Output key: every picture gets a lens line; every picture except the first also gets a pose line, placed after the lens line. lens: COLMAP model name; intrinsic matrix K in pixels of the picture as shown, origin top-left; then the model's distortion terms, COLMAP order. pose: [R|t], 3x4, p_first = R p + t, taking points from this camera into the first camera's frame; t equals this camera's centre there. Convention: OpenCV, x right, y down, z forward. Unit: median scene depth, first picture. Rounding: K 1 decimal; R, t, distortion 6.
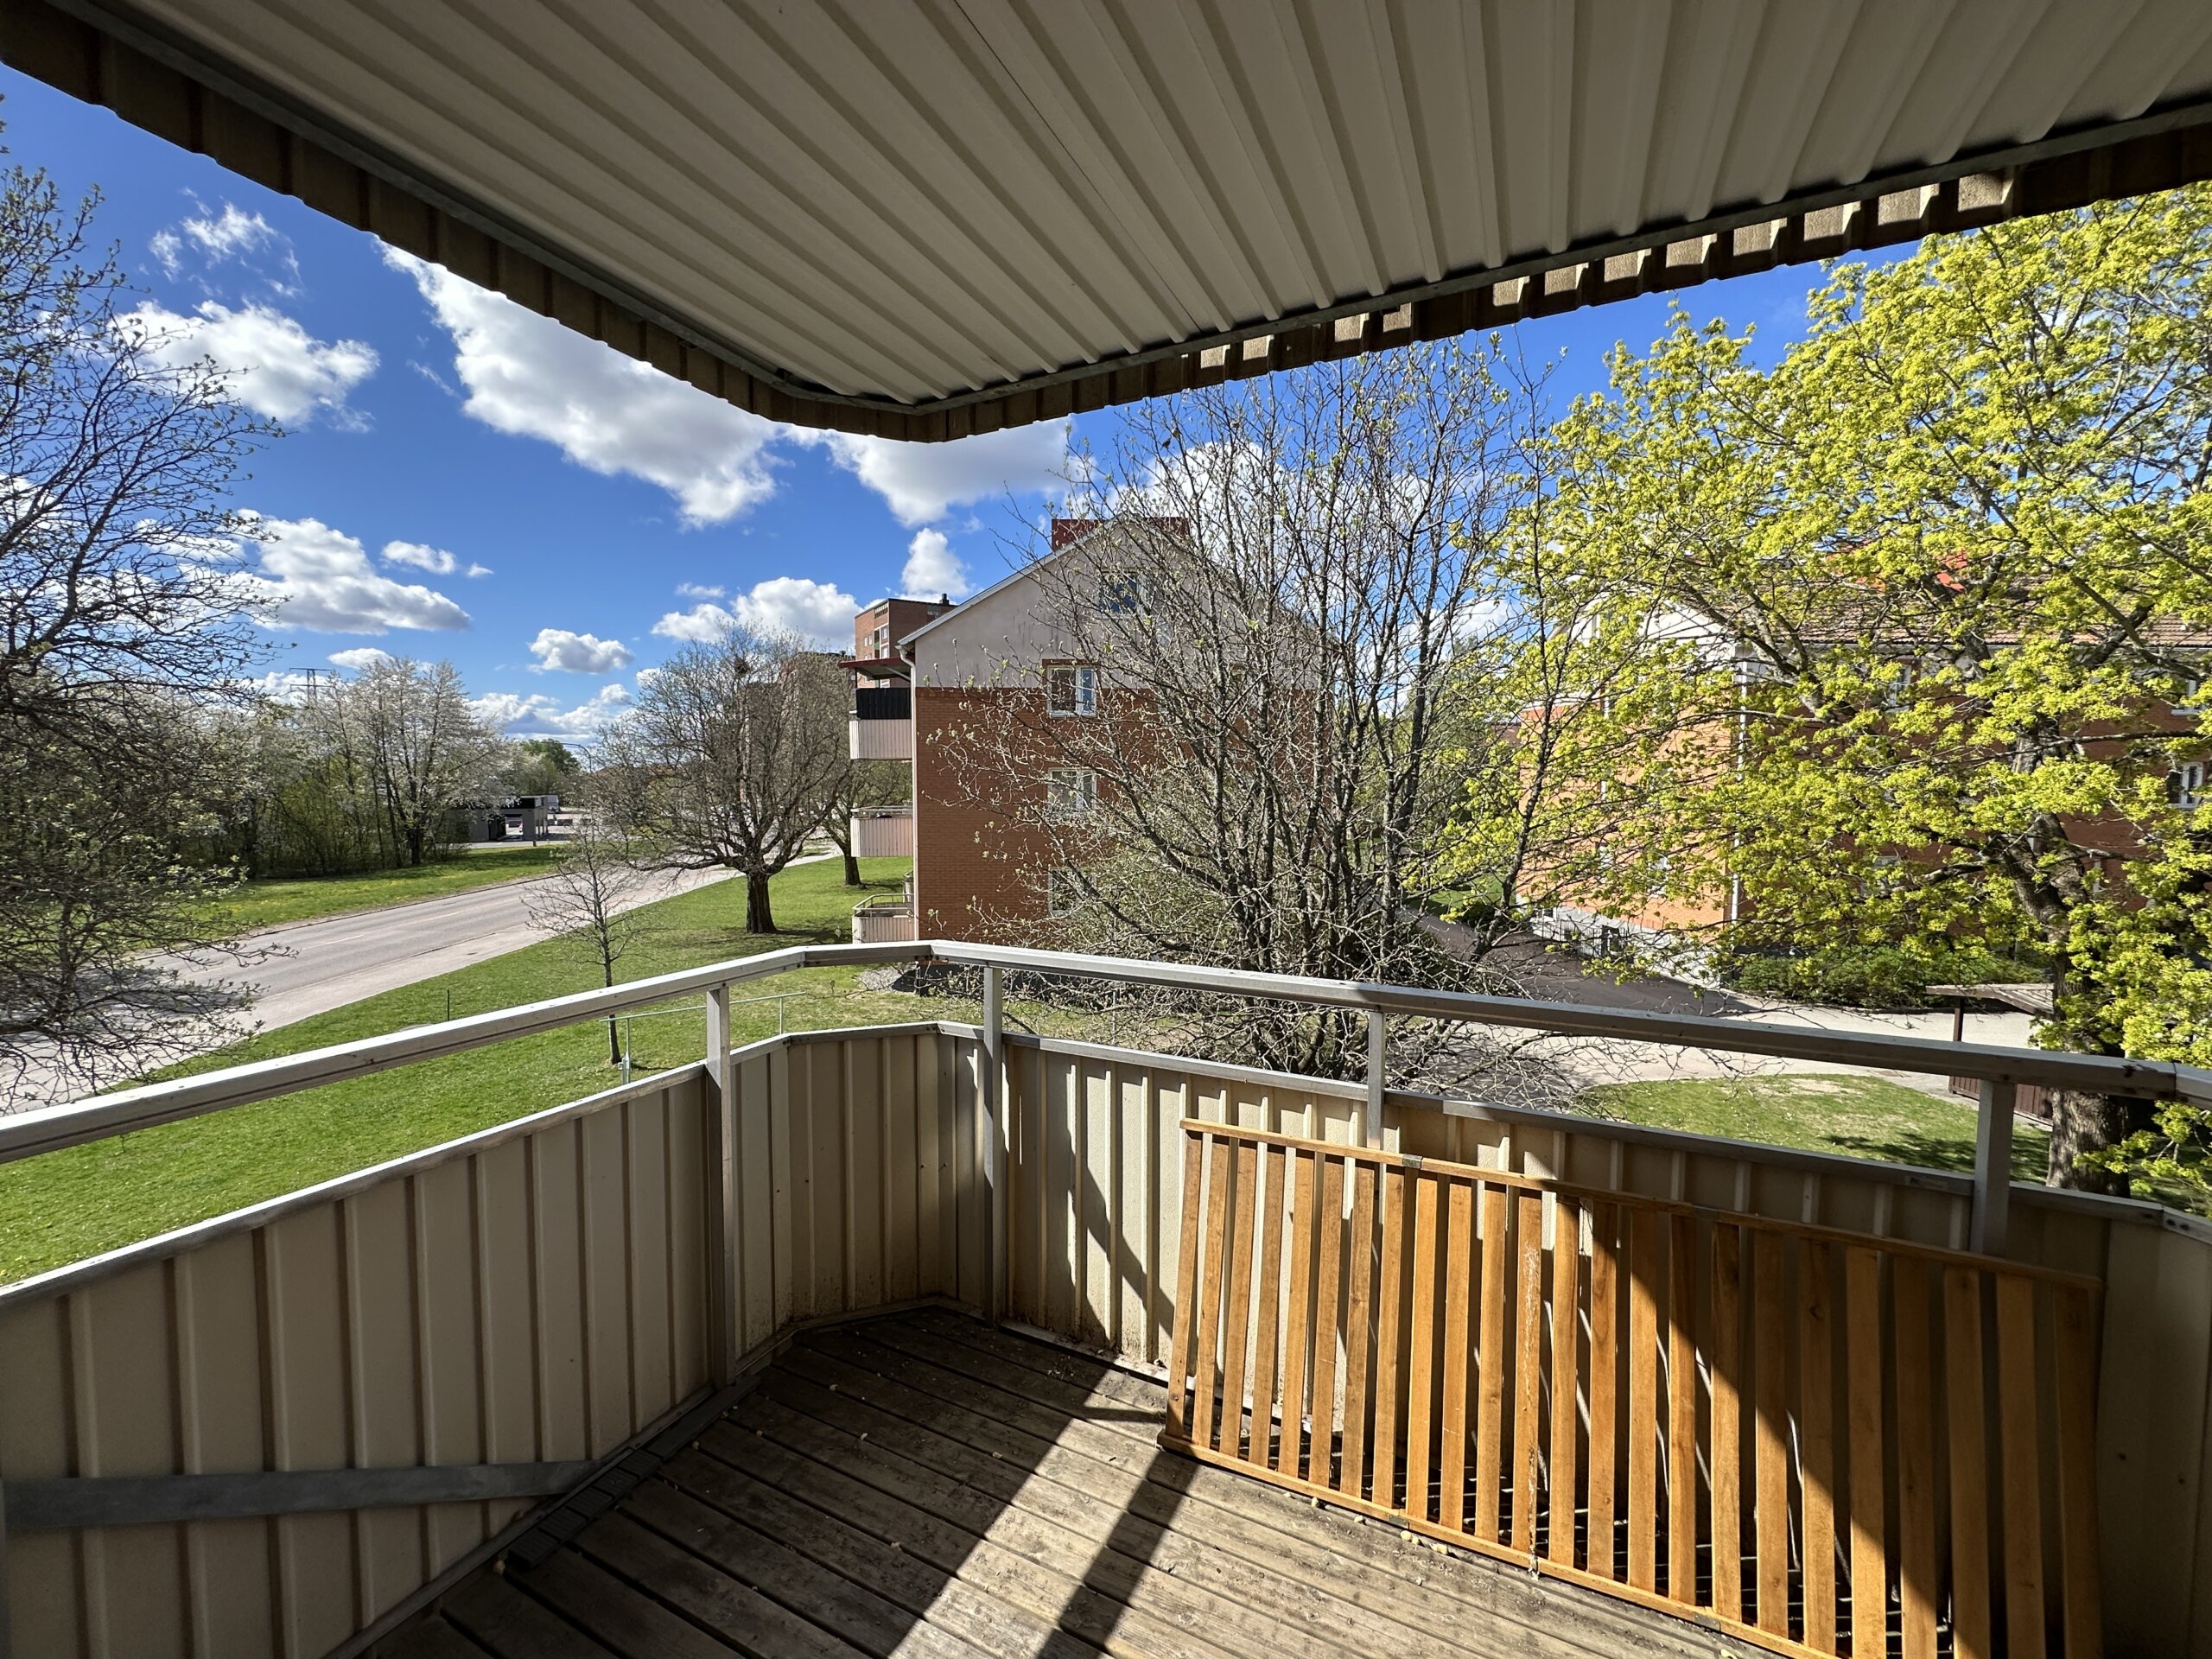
lens RADIAL K [[881.1, 0, 1109.0], [0, 881.1, 826.9], [0, 0, 1]] dist [-0.002714, 0.000263]
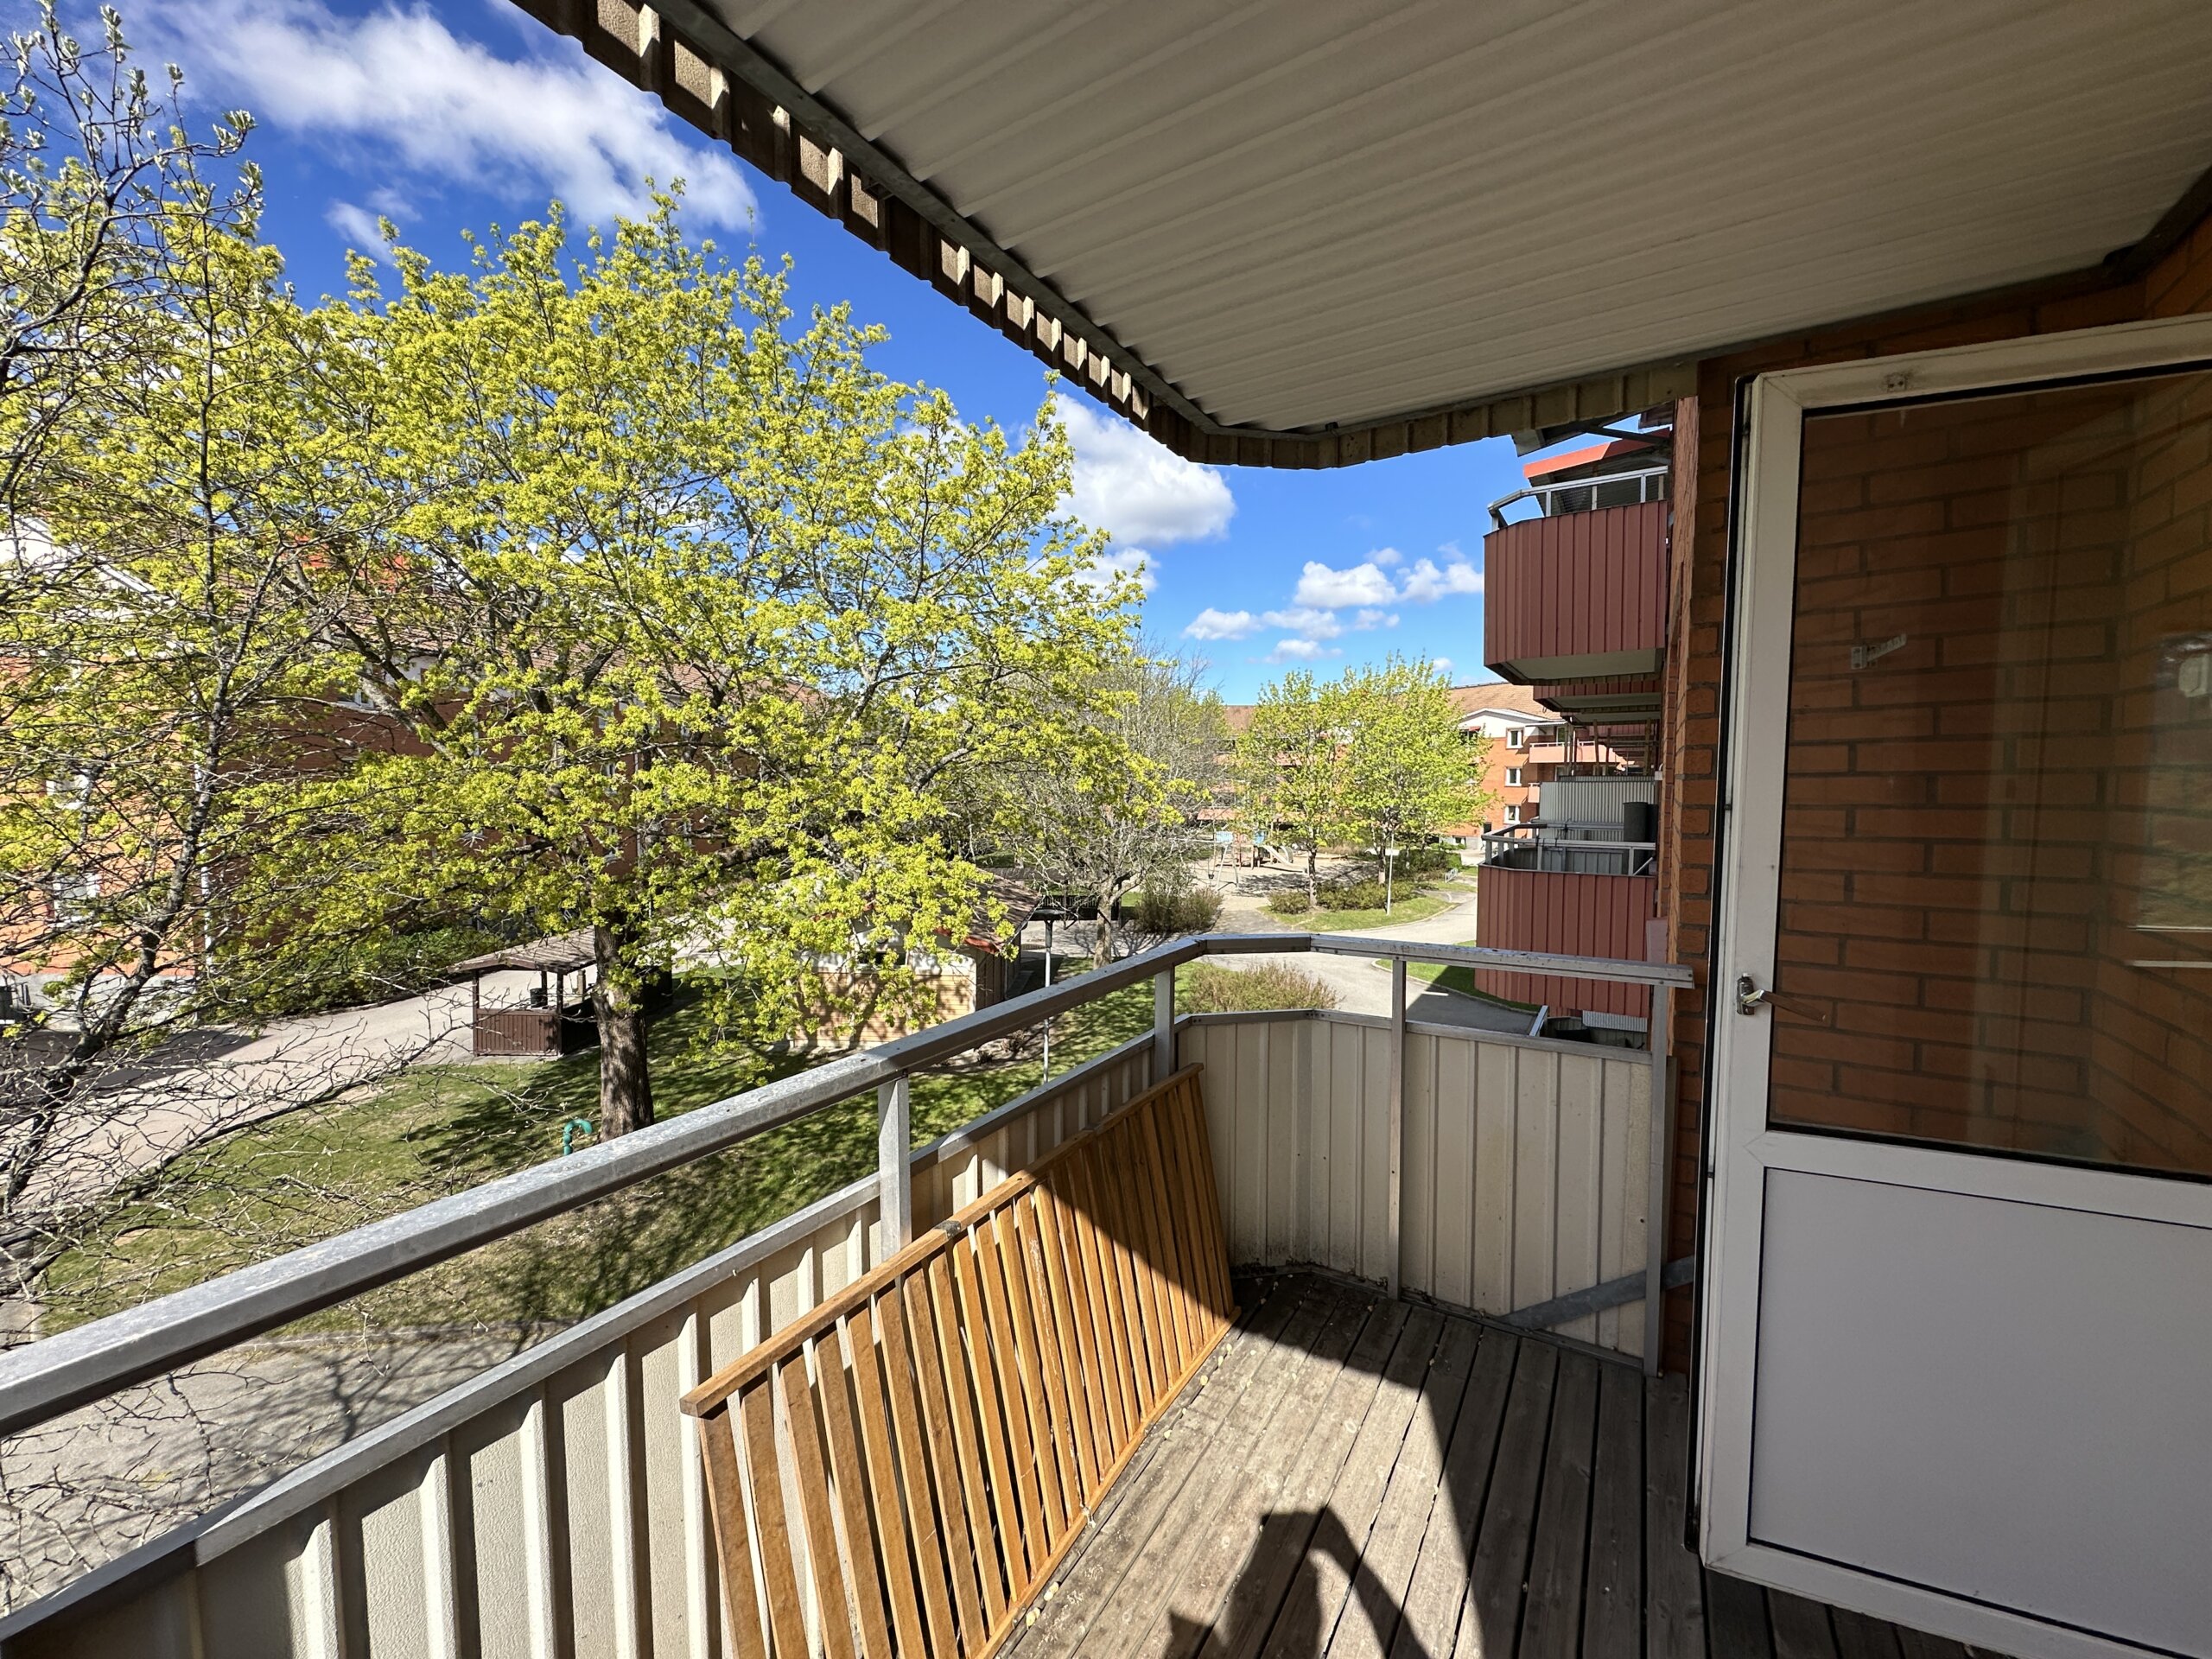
lens RADIAL K [[881.1, 0, 1109.0], [0, 881.1, 826.9], [0, 0, 1]] dist [-0.002714, 0.000263]
pose [[0.095882, -0.062946, 0.993400, -0.377016], [0.056245, 0.996747, 0.057730, -0.043811], [-0.993802, 0.050339, 0.099111, 0.593105]]
